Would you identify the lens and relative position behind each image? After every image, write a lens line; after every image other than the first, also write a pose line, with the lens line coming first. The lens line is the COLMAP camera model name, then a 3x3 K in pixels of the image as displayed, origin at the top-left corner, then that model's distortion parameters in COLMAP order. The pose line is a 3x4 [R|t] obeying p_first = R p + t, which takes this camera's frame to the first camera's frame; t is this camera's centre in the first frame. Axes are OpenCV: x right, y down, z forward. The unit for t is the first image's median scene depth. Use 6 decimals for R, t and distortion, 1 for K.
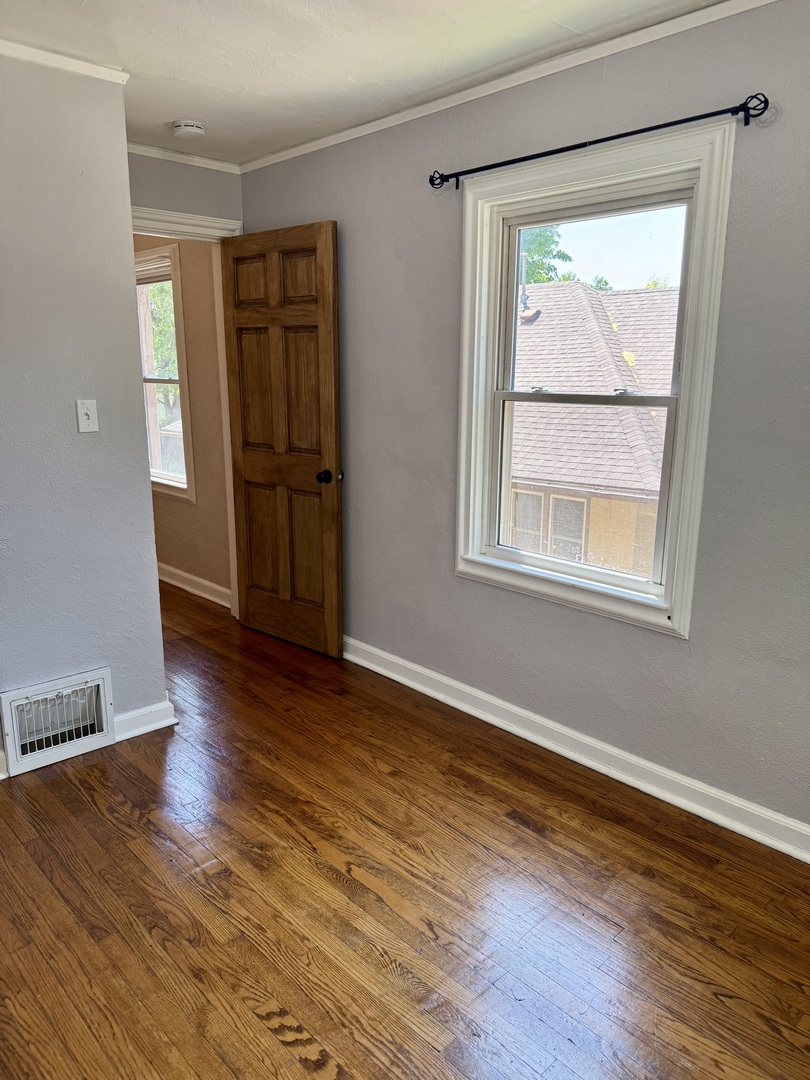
lens RADIAL K [[760.3, 0, 405.0], [0, 760.3, 540.0], [0, 0, 1]] dist [0.017452, -0.023647]
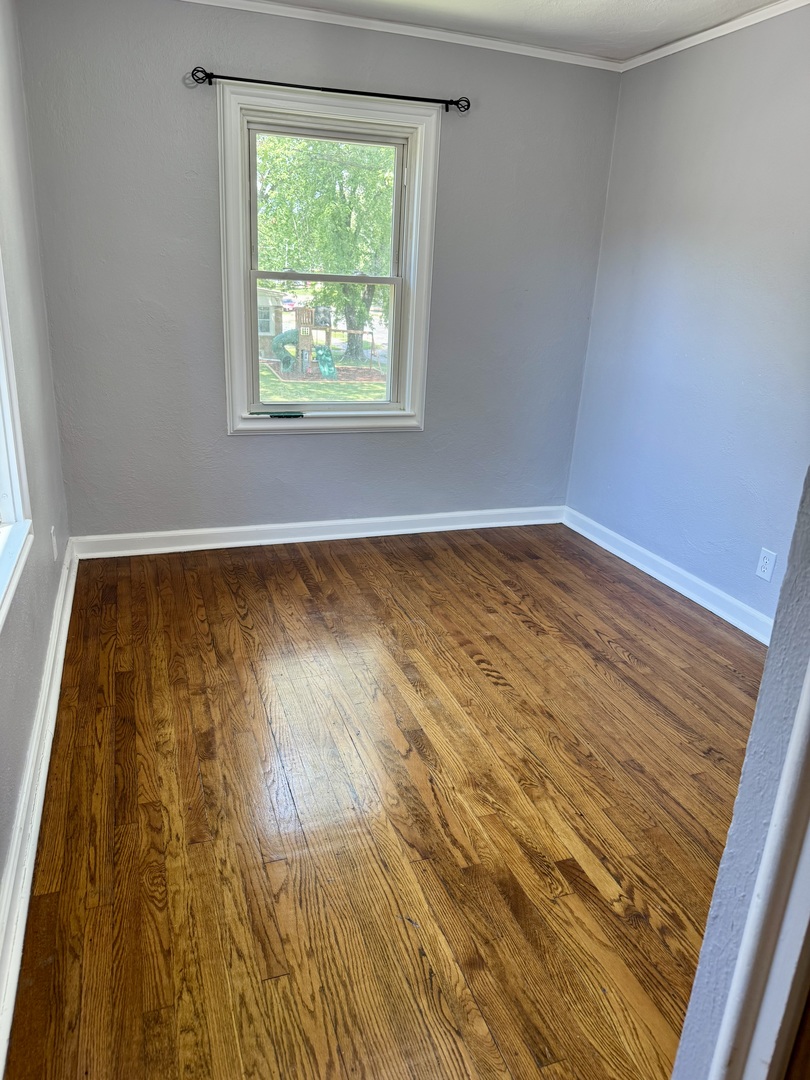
lens RADIAL K [[760.3, 0, 405.0], [0, 760.3, 540.0], [0, 0, 1]] dist [0.017452, -0.023647]
pose [[-0.911716, -0.178993, 0.369776, -0.398995], [0.043833, 0.852573, 0.520767, -0.353402], [-0.408475, 0.491000, -0.769459, 1.652726]]
